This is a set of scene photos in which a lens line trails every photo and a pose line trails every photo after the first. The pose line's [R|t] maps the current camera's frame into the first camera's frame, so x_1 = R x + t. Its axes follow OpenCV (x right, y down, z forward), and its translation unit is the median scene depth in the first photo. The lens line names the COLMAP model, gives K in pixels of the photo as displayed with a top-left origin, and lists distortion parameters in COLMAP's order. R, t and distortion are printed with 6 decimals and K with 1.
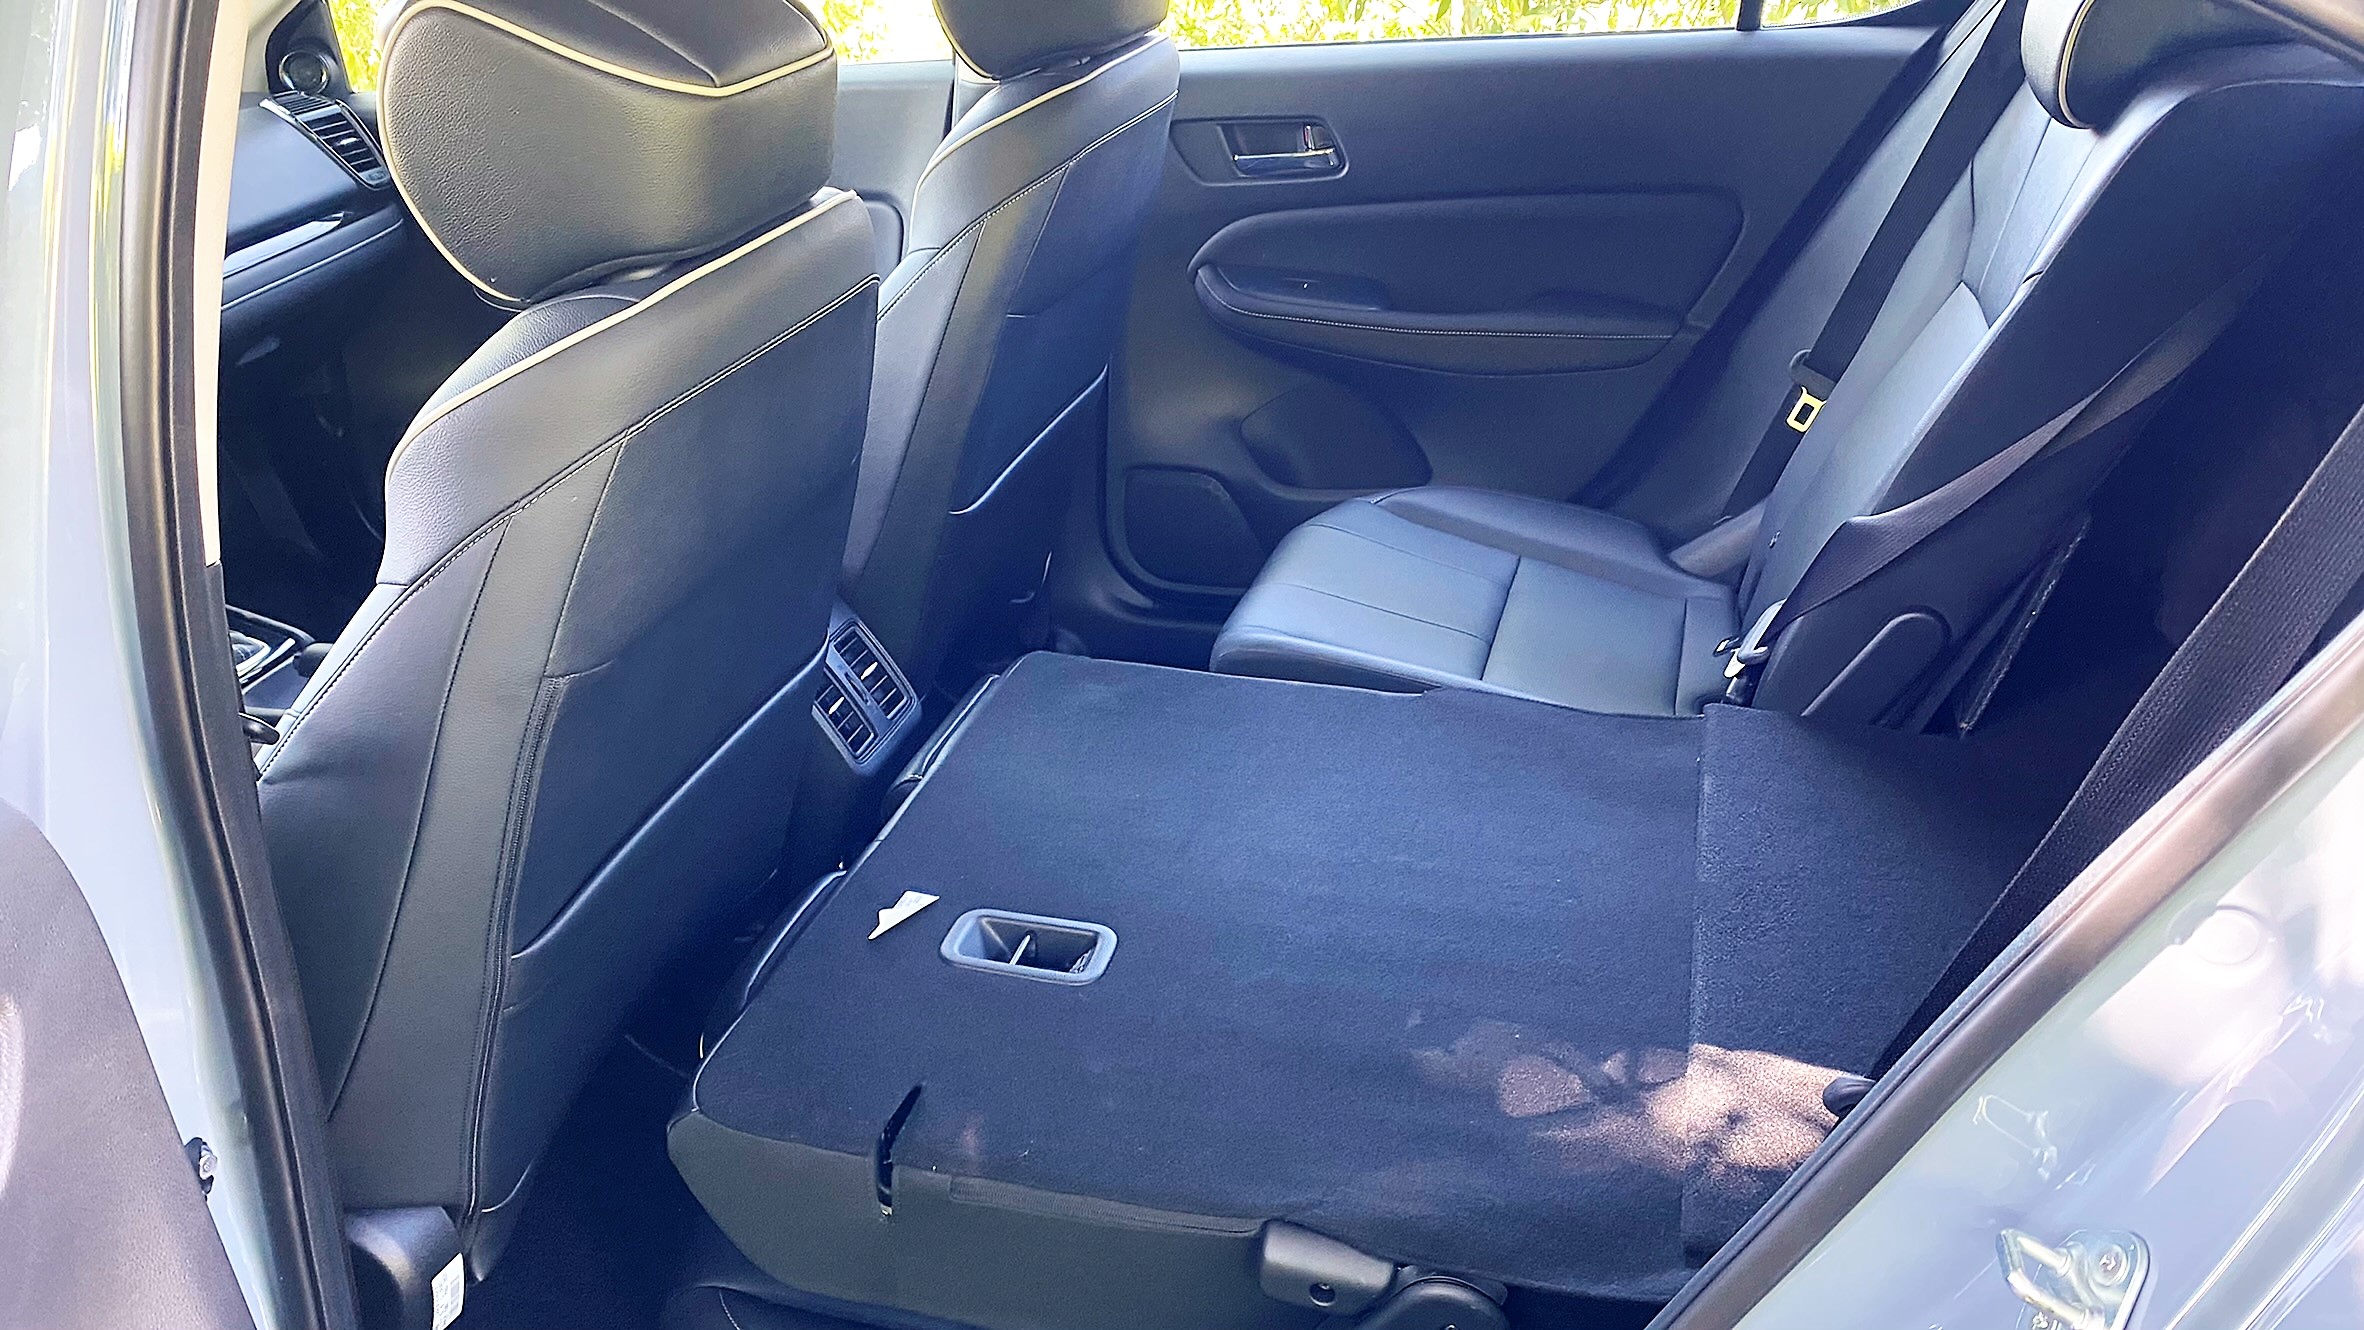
lens RADIAL K [[1791.6, 0, 1182.0], [0, 1791.6, 665.0], [0, 0, 1]] dist [0.107085, -0.219148]
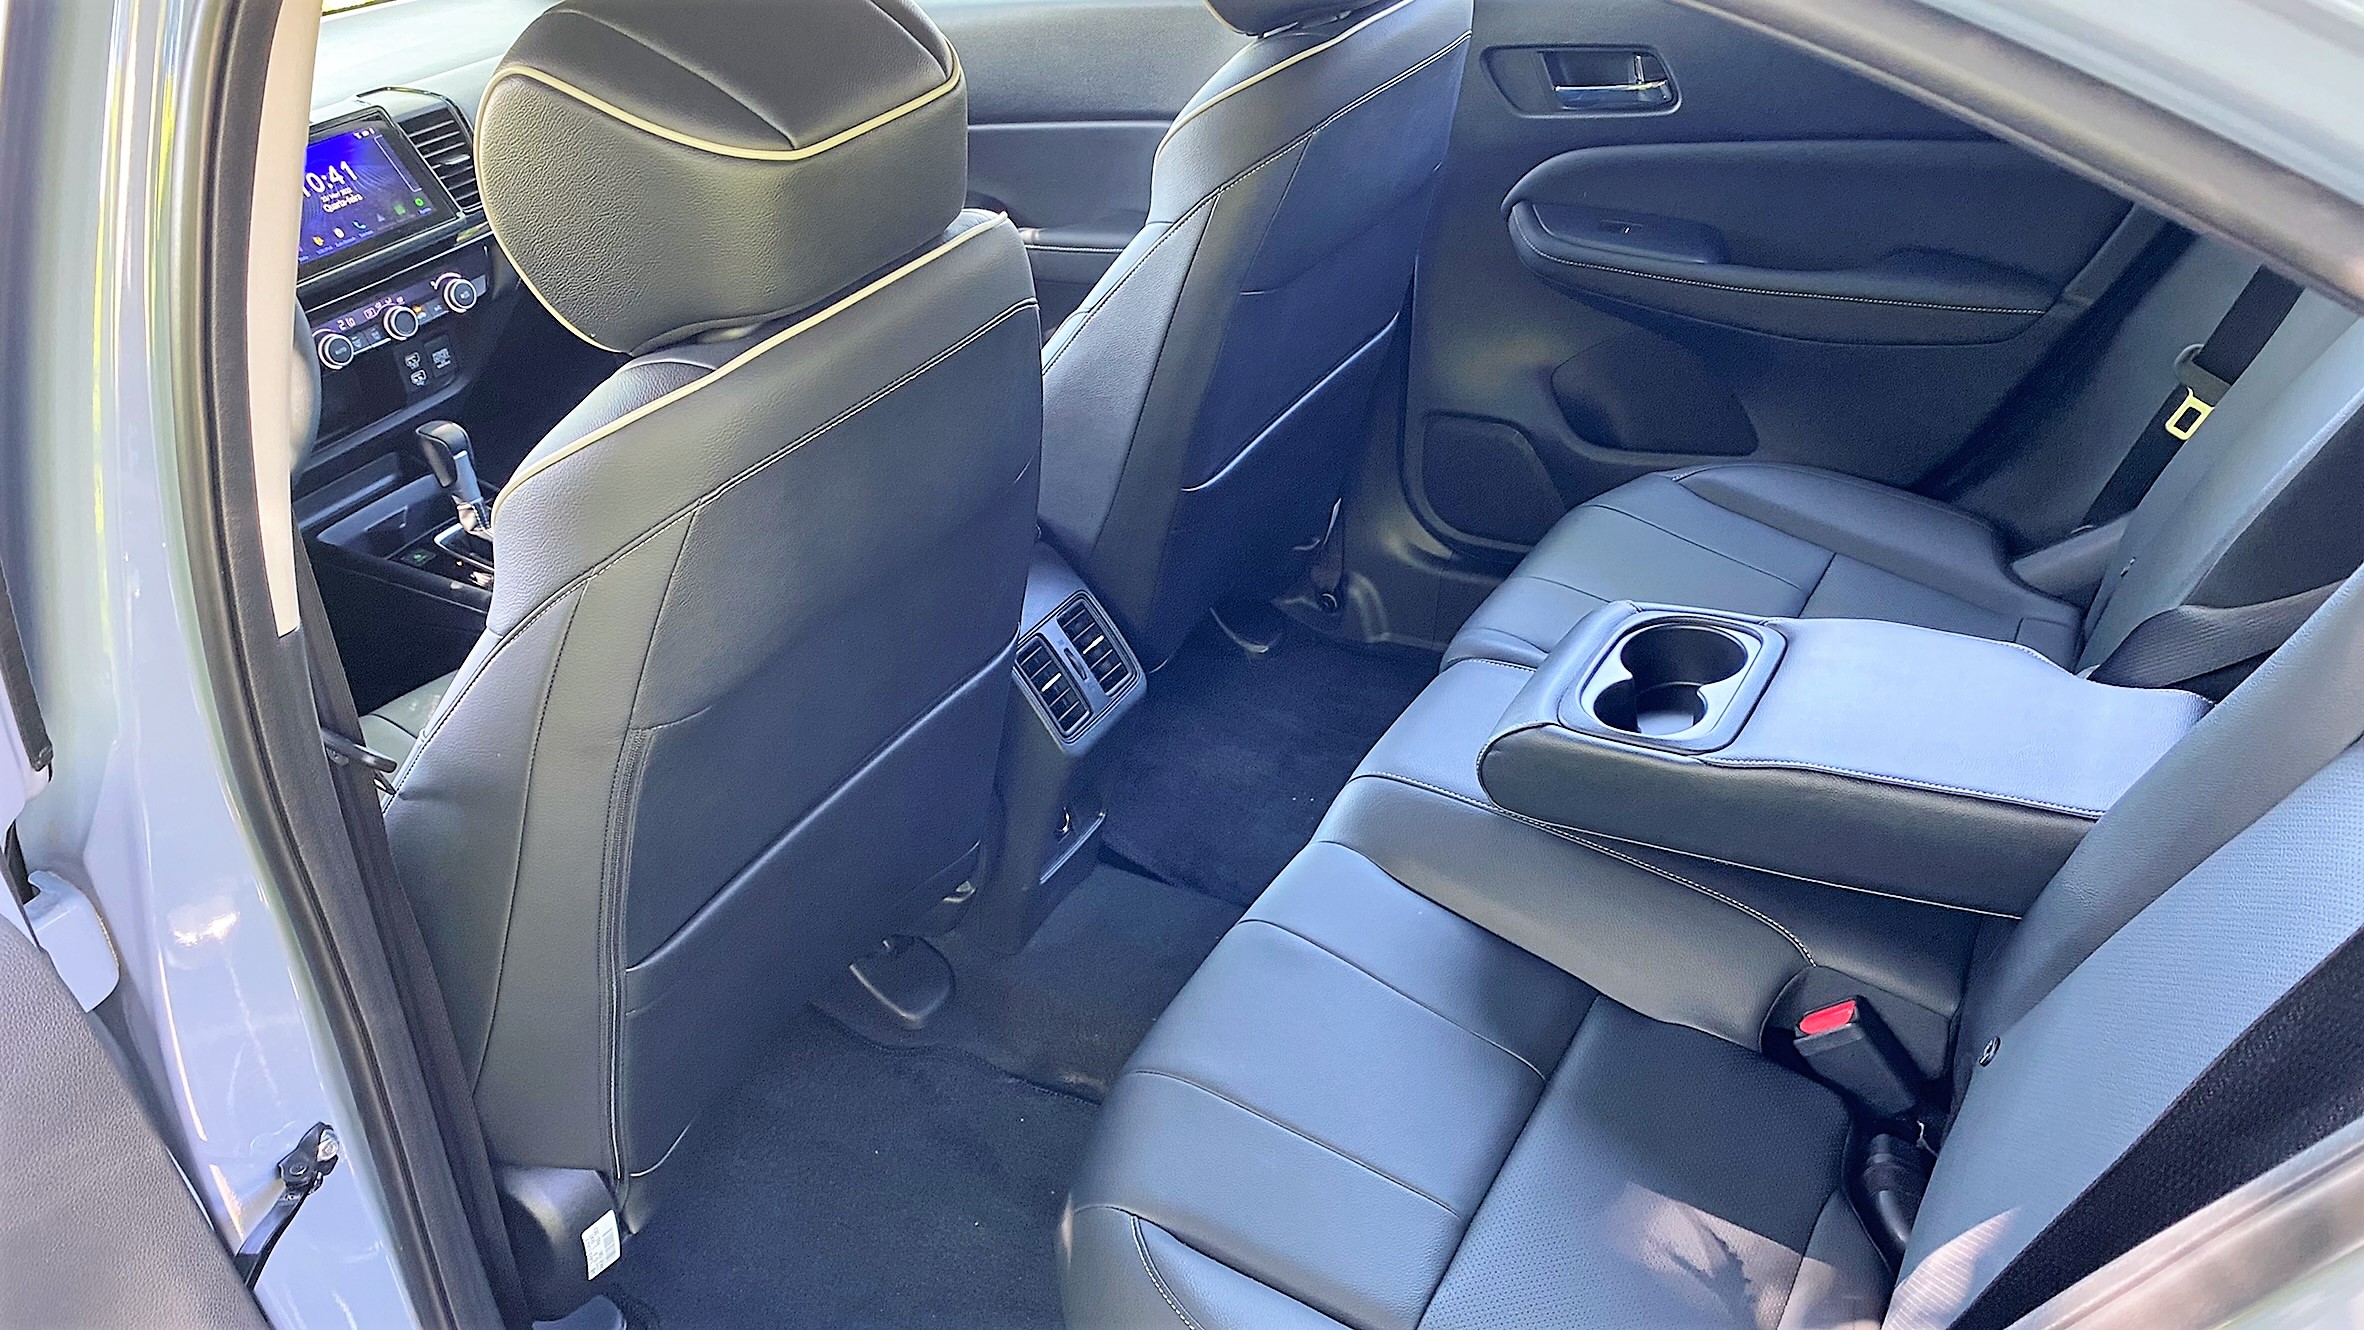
lens RADIAL K [[1791.6, 0, 1182.0], [0, 1791.6, 665.0], [0, 0, 1]] dist [0.107085, -0.219148]
pose [[0.966877, 0.086452, -0.240155, 0.116271], [-0.063455, 0.992768, 0.101906, -0.093079], [0.247229, -0.083292, 0.965371, 0.058219]]
